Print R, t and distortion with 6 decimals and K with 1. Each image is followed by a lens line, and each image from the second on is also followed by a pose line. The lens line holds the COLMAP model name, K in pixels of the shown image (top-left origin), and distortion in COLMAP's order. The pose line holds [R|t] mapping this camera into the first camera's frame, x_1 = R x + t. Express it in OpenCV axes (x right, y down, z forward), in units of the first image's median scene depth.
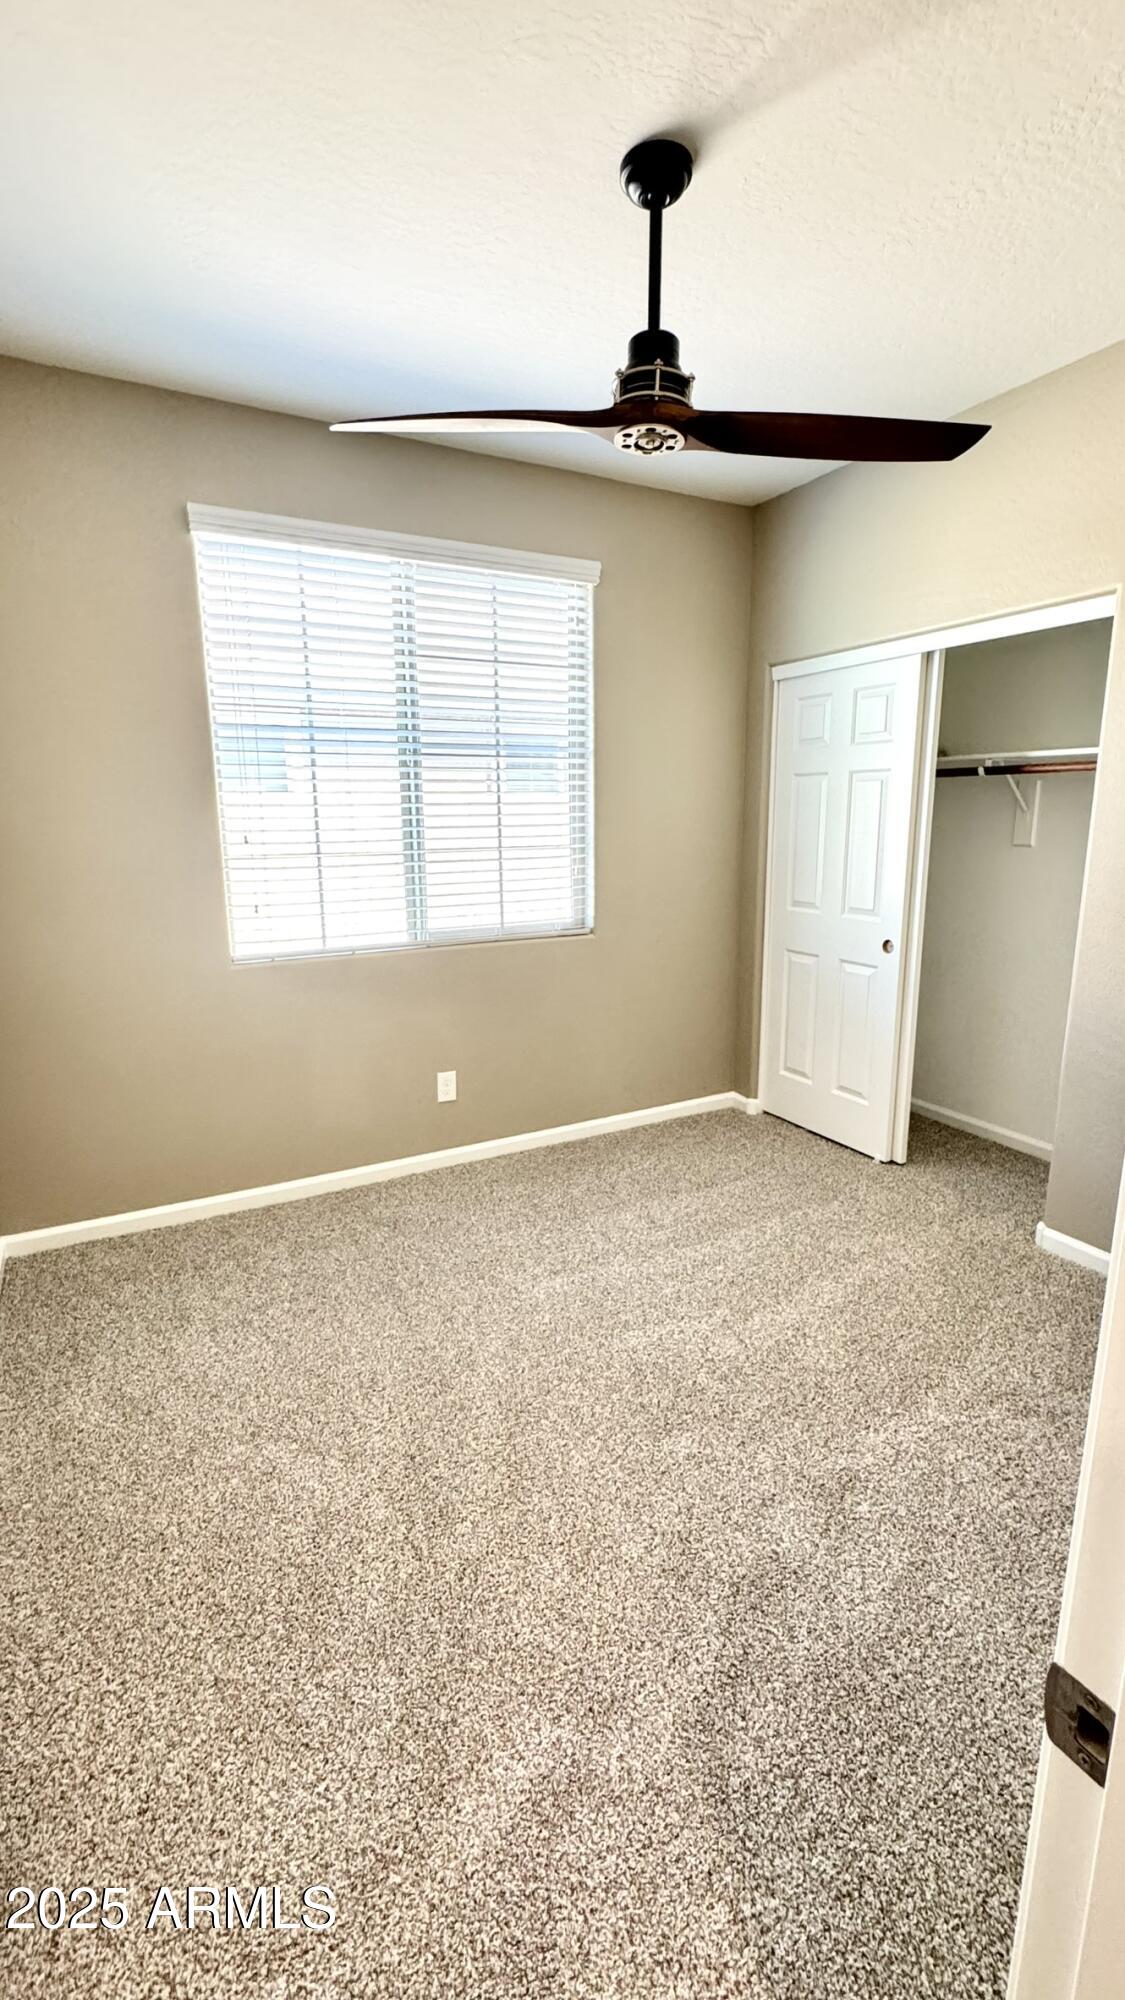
lens RADIAL K [[871.7, 0, 564.3], [0, 871.7, 1002.5], [0, 0, 1]] dist [-0.000412, -0.000028]
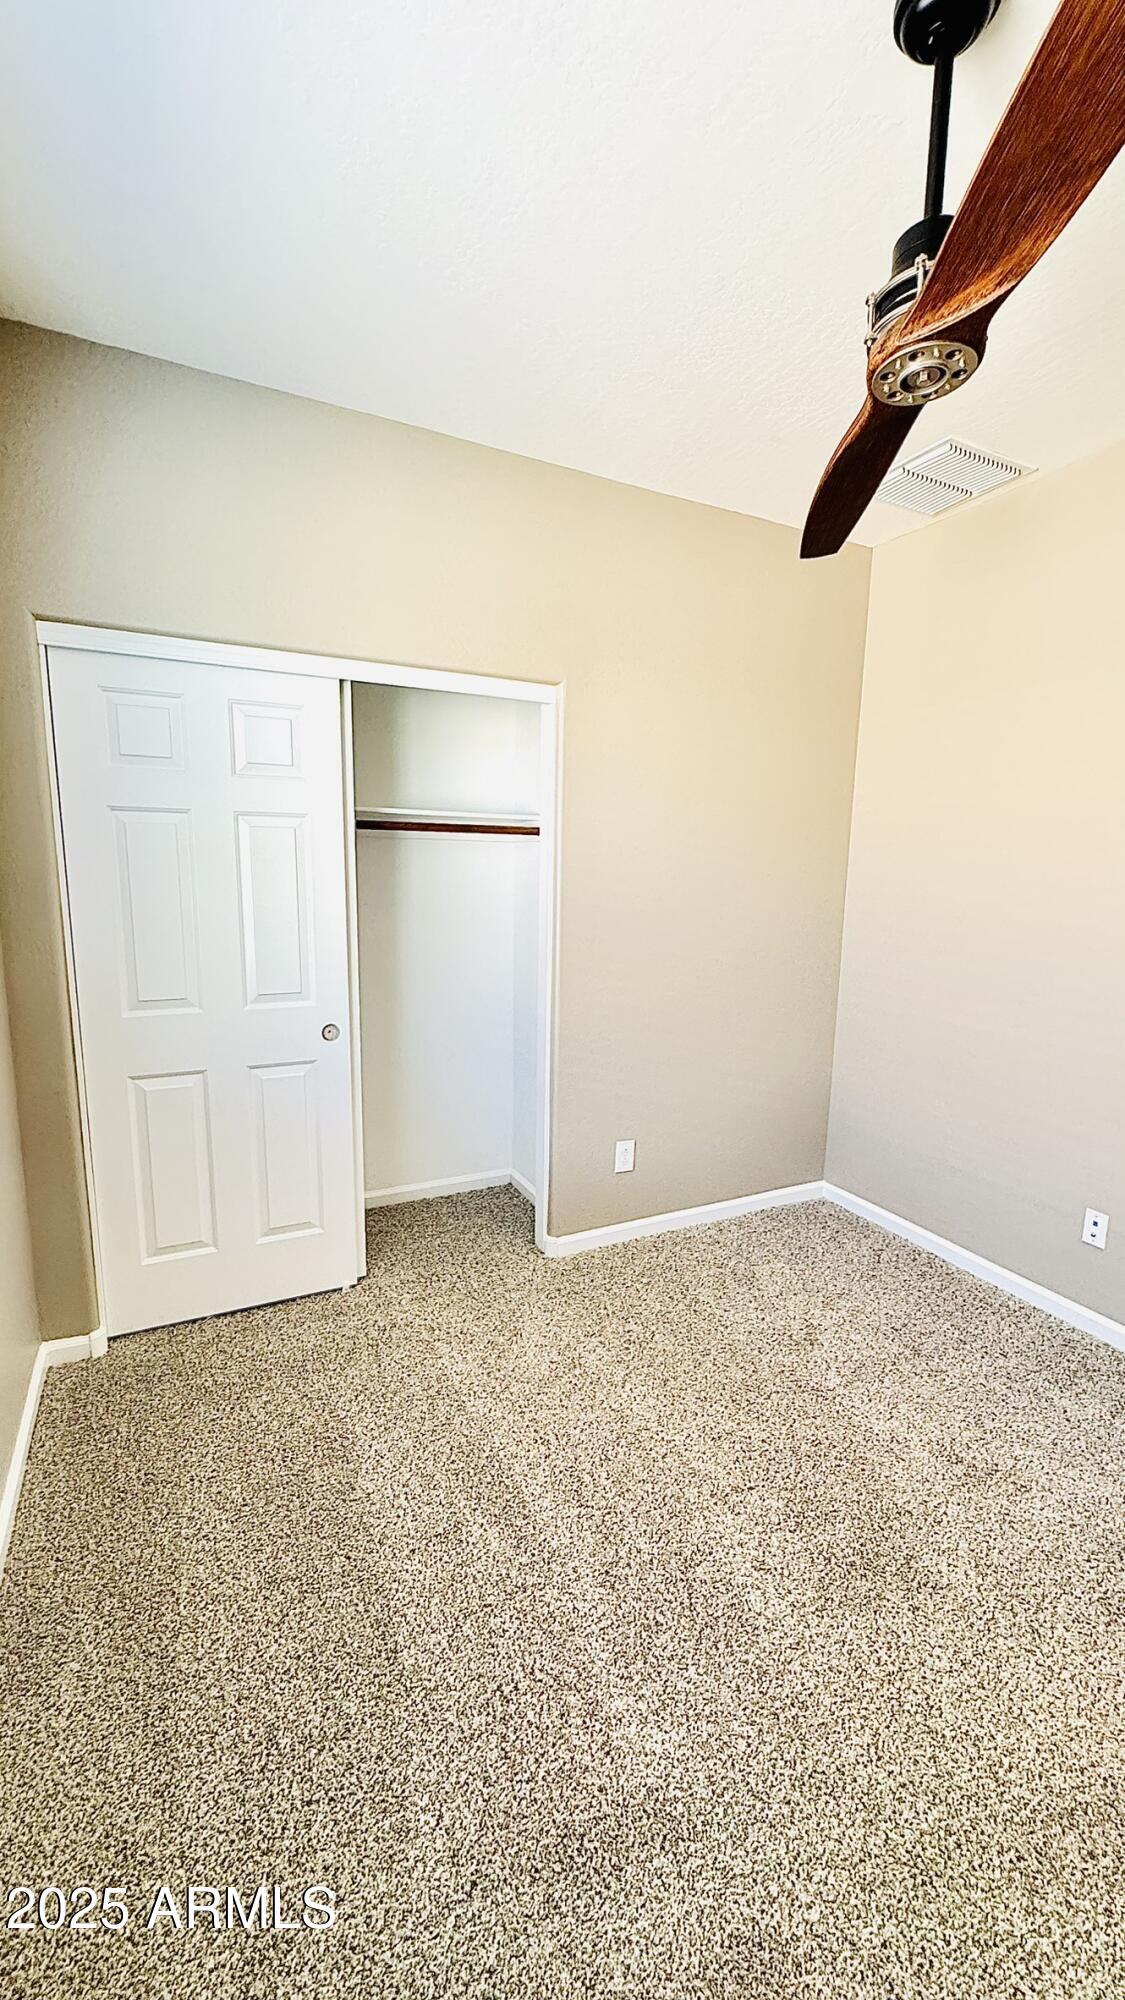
lens RADIAL K [[815.7, 0, 563.1], [0, 815.7, 993.8], [0, 0, 1]] dist [0.000391, -0.000007]
pose [[0.025566, -0.161752, 0.986500, -0.361836], [0.191998, 0.969246, 0.153947, -0.172362], [-0.981062, 0.185470, 0.055836, 0.730386]]
